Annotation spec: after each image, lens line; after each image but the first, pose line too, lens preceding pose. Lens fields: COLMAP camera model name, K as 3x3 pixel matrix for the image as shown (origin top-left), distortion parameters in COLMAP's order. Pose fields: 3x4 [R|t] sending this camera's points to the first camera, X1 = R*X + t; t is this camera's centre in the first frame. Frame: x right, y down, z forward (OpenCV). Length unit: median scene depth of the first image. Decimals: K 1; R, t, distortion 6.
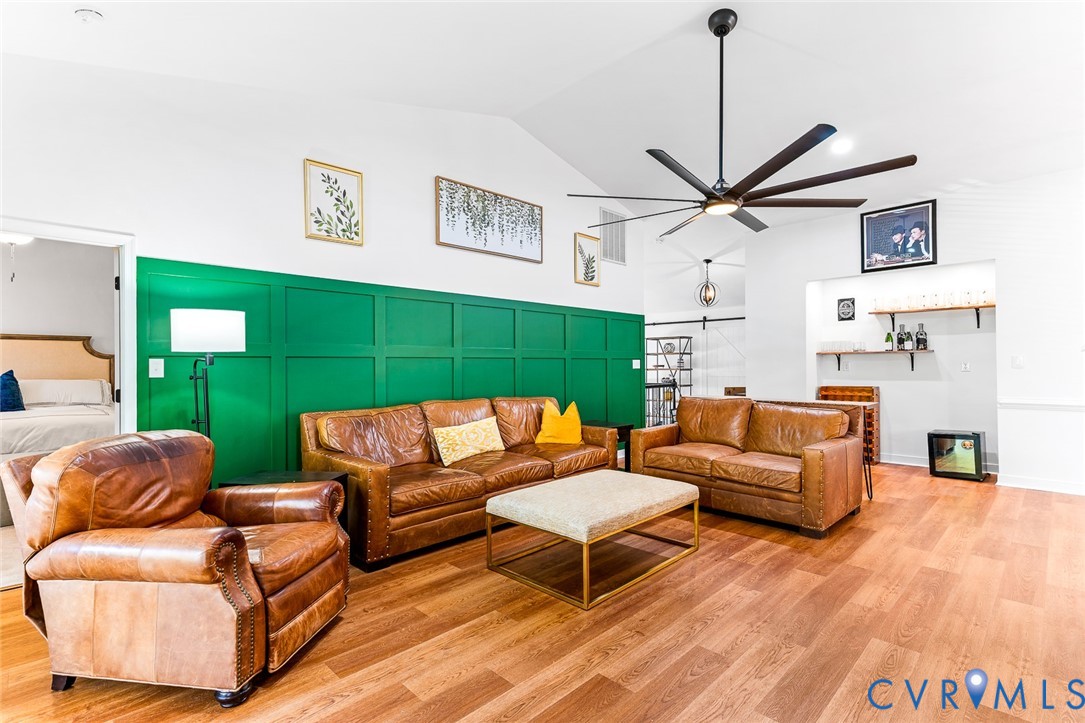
lens RADIAL K [[516.4, 0, 544.7], [0, 516.4, 365.5], [0, 0, 1]] dist [-0.000103, -0.000366]
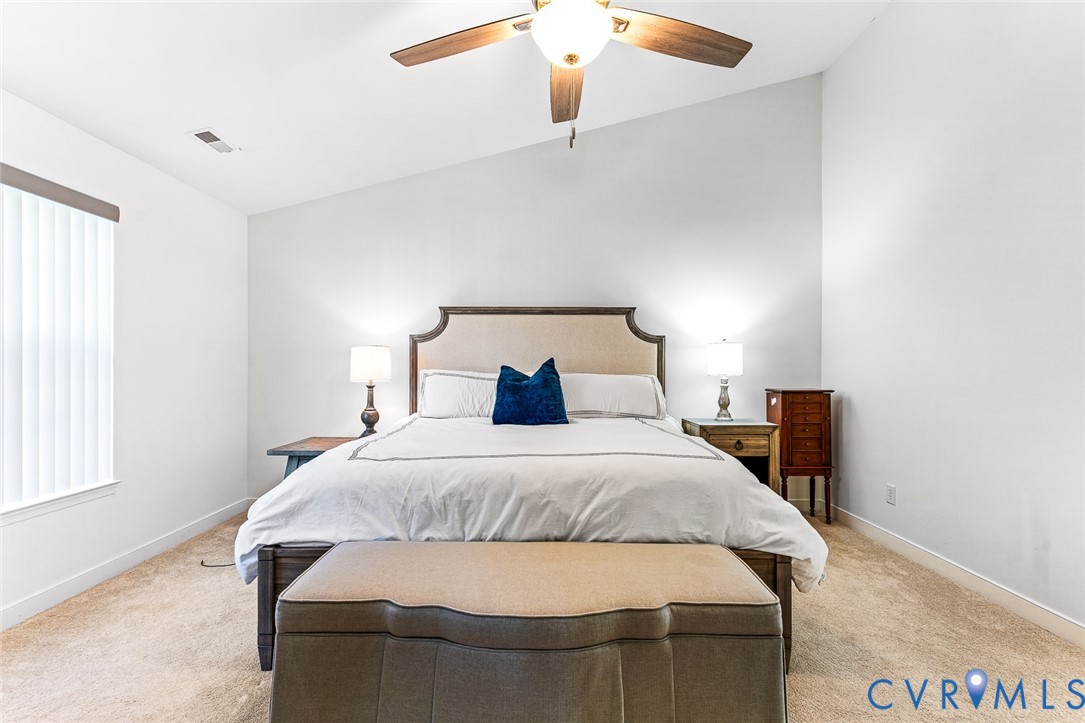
lens RADIAL K [[516.4, 0, 541.3], [0, 516.4, 361.2], [0, 0, 1]] dist [-0.000103, -0.000366]
pose [[0.714681, 0.004254, -0.699438, -0.696873], [-0.006972, 0.999975, -0.001042, 0.015962], [0.699416, 0.005622, 0.714692, 0.624632]]
